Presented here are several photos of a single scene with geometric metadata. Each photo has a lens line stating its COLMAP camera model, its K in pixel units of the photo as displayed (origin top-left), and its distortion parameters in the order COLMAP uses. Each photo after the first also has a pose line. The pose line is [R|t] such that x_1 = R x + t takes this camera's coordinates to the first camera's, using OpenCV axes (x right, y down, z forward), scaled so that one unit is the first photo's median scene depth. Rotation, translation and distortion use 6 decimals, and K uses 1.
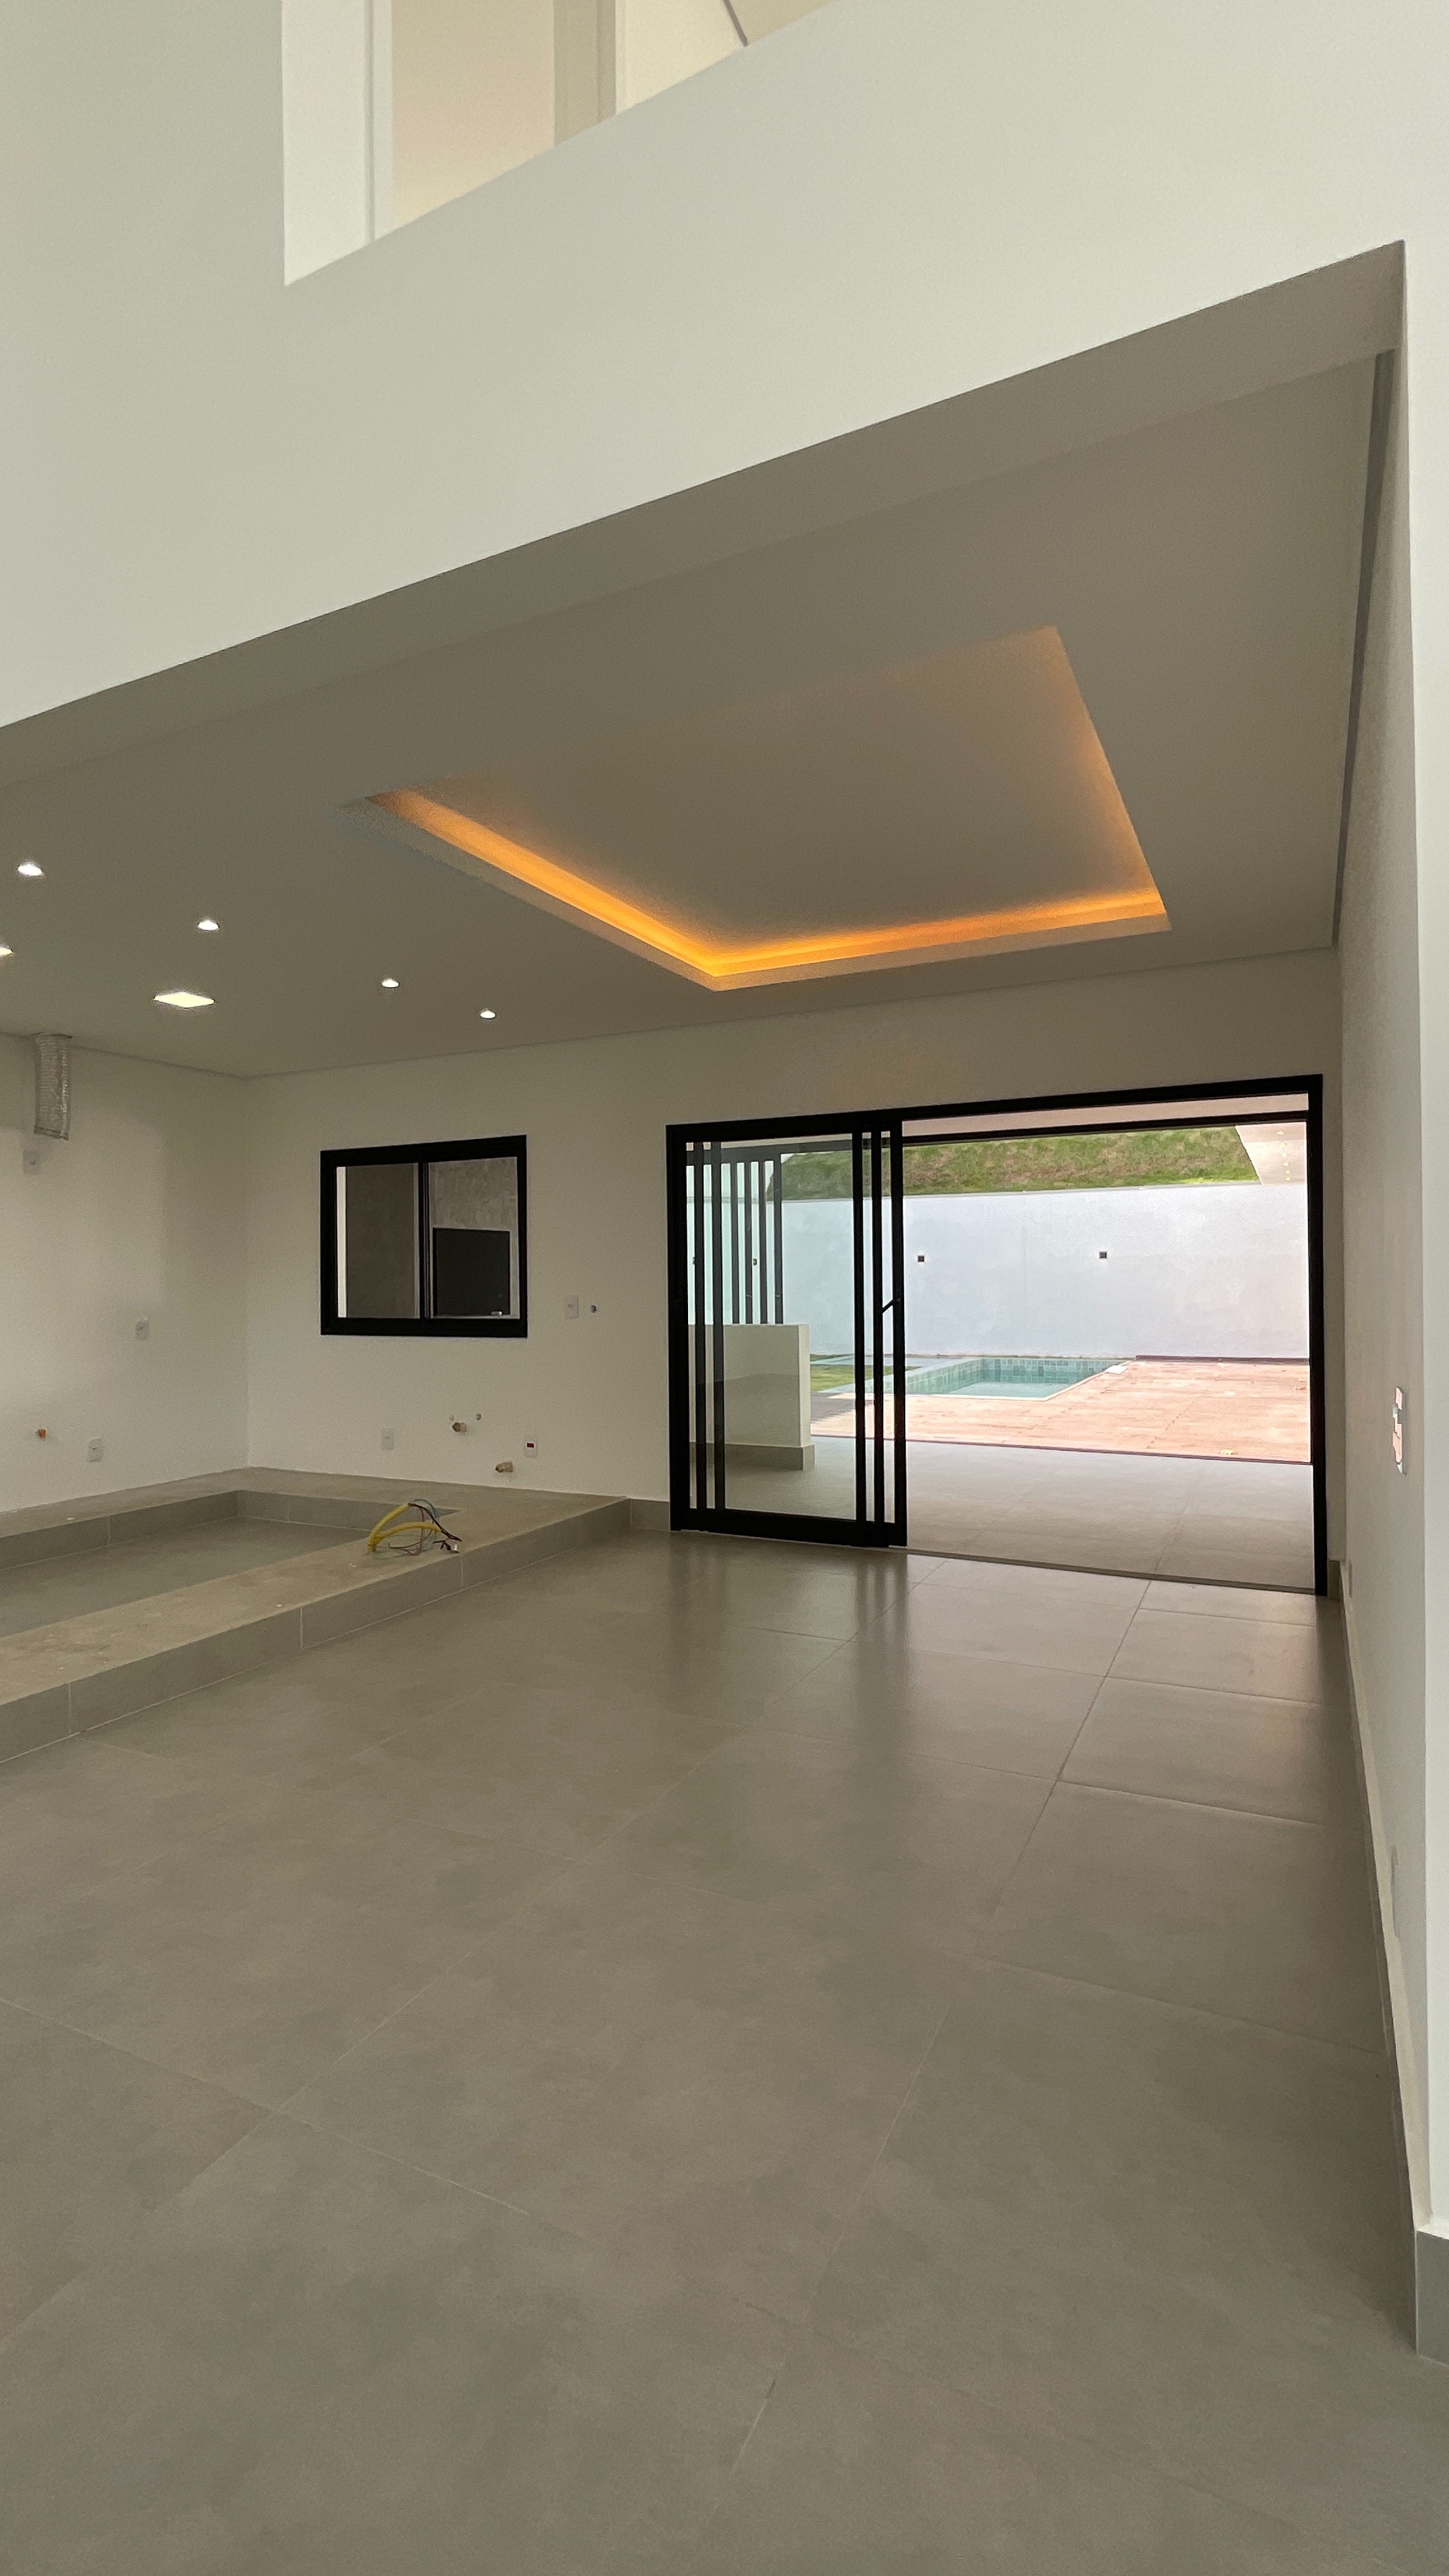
lens RADIAL K [[1177.1, 0, 719.2], [0, 1177.1, 1270.5], [0, 0, 1]] dist [0.010266, -0.000219]
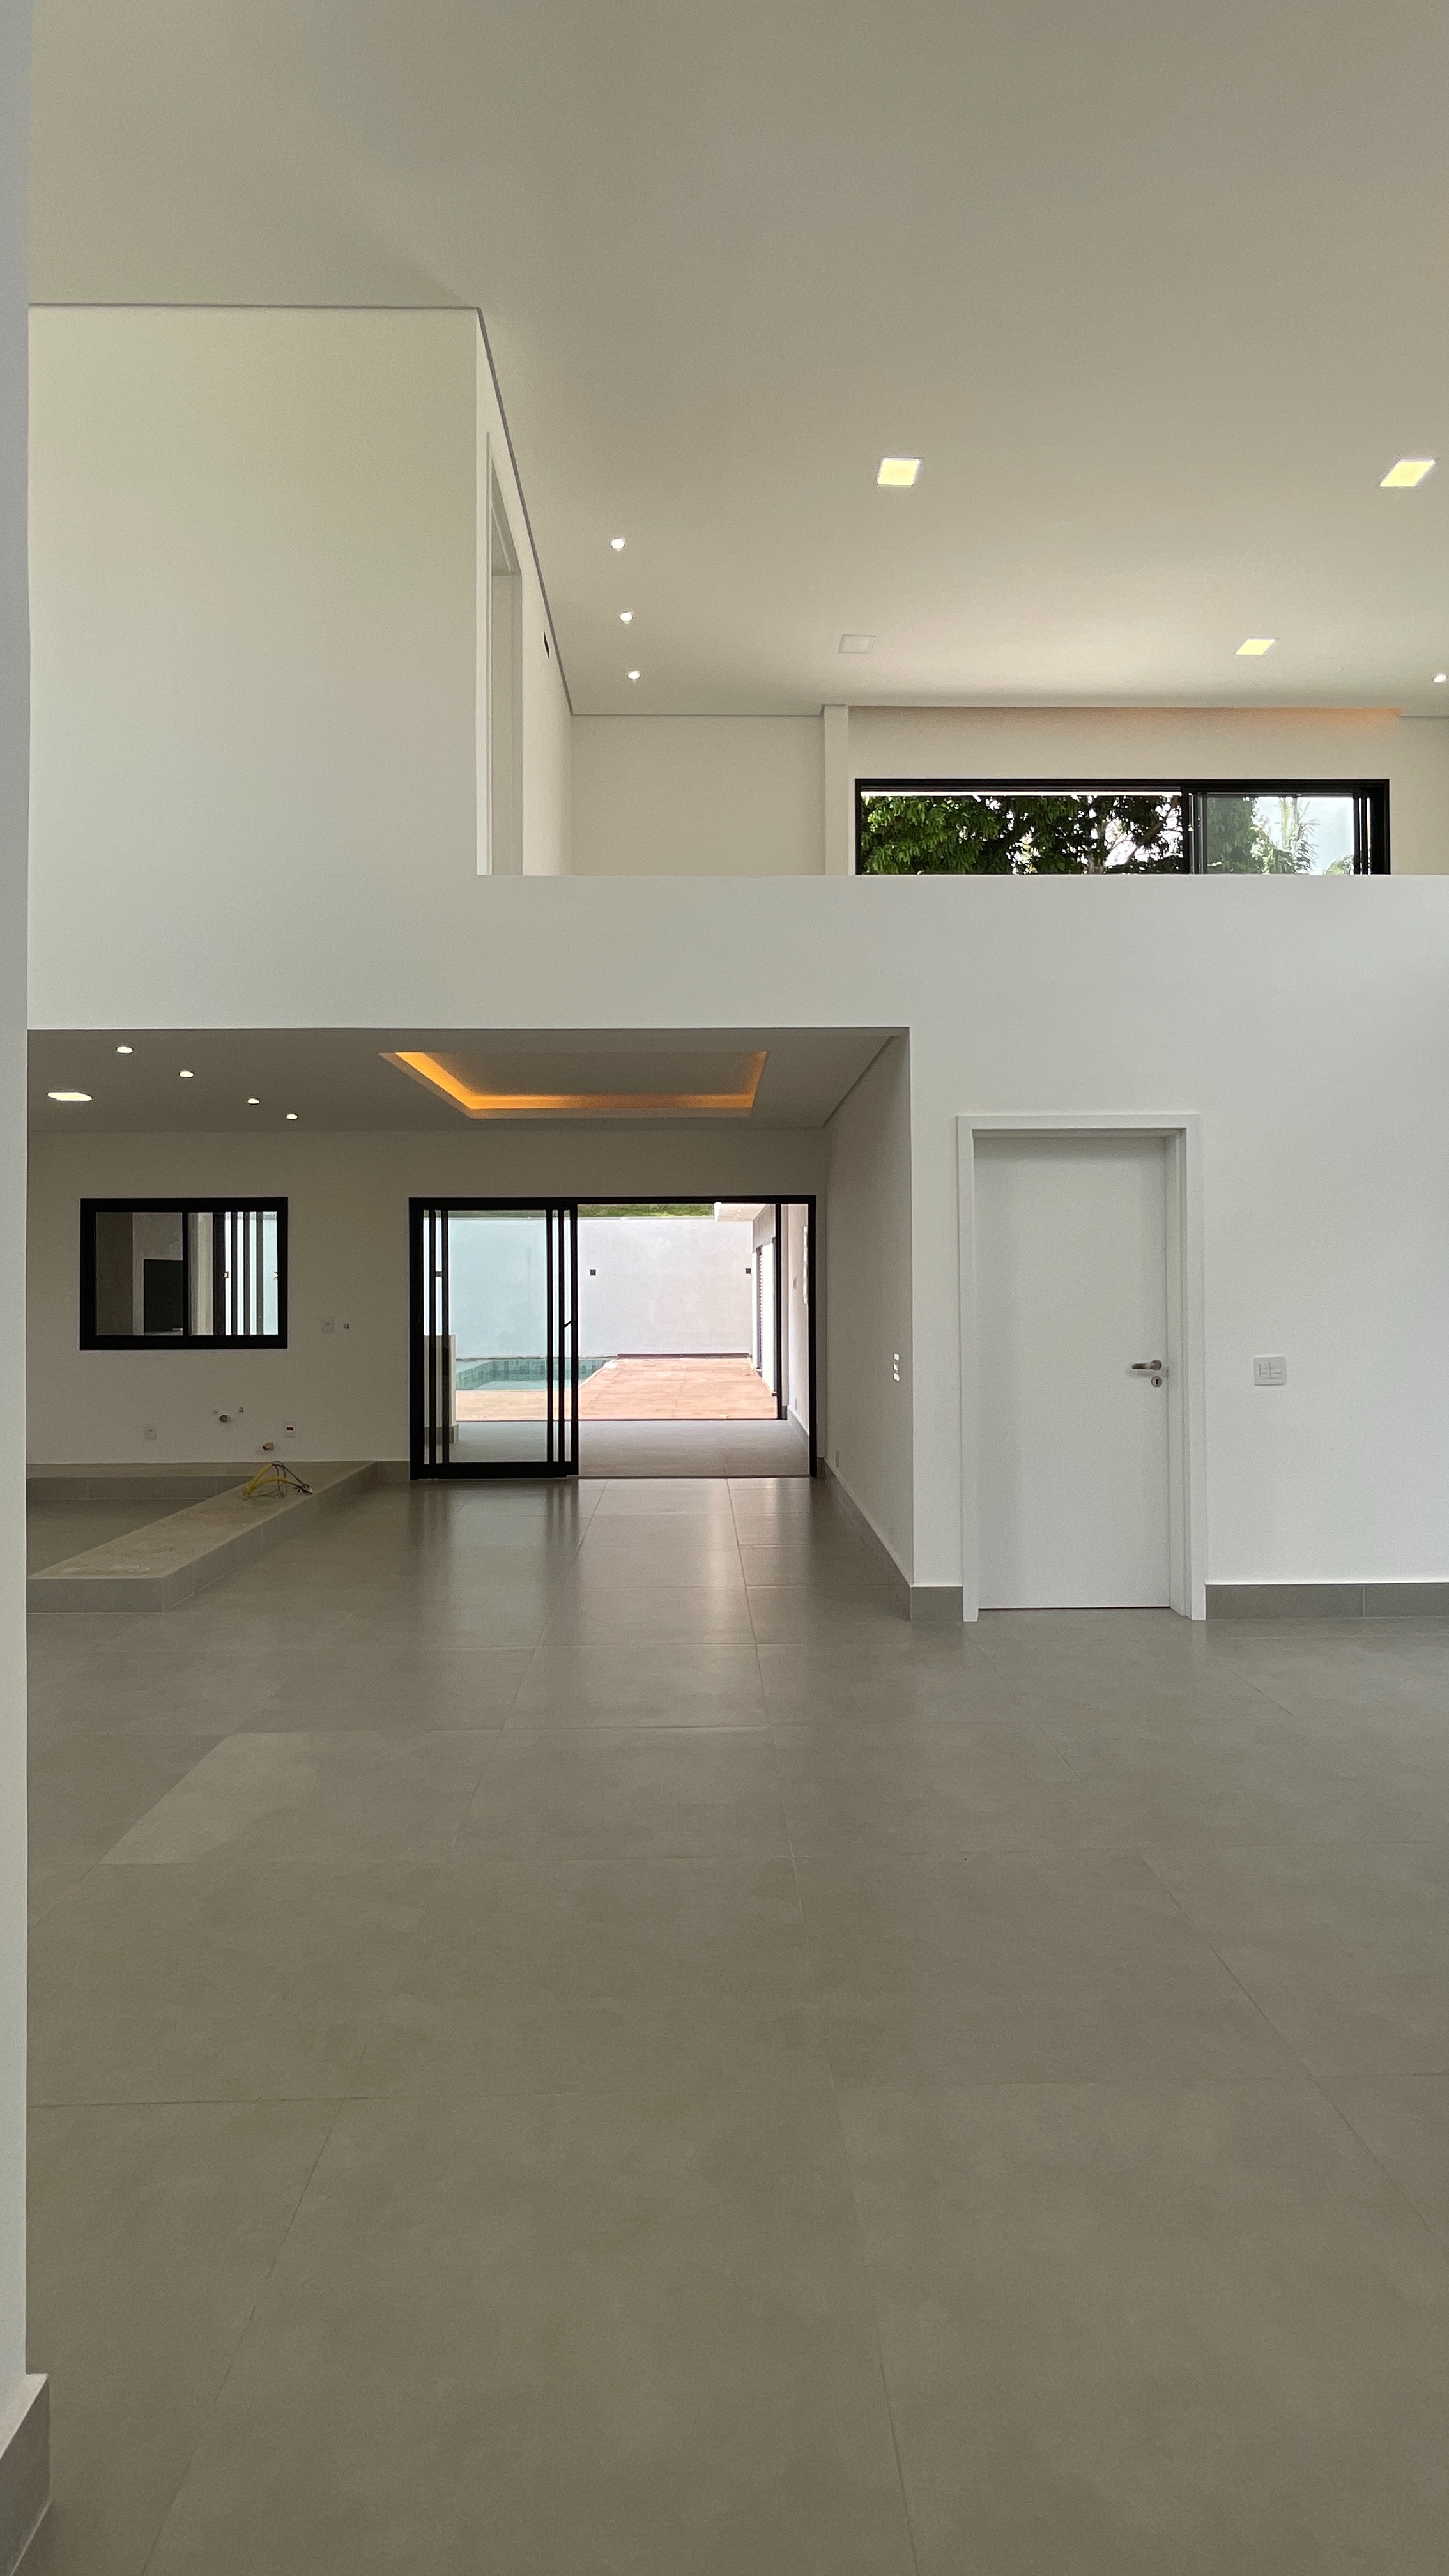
lens RADIAL K [[1177.1, 0, 725.8], [0, 1177.1, 1270.8], [0, 0, 1]] dist [0.010266, -0.000219]
pose [[0.886754, 0.009390, 0.462147, -0.357904], [-0.007997, 0.999956, -0.004974, -0.030262], [-0.462173, 0.000715, 0.886789, -0.439937]]
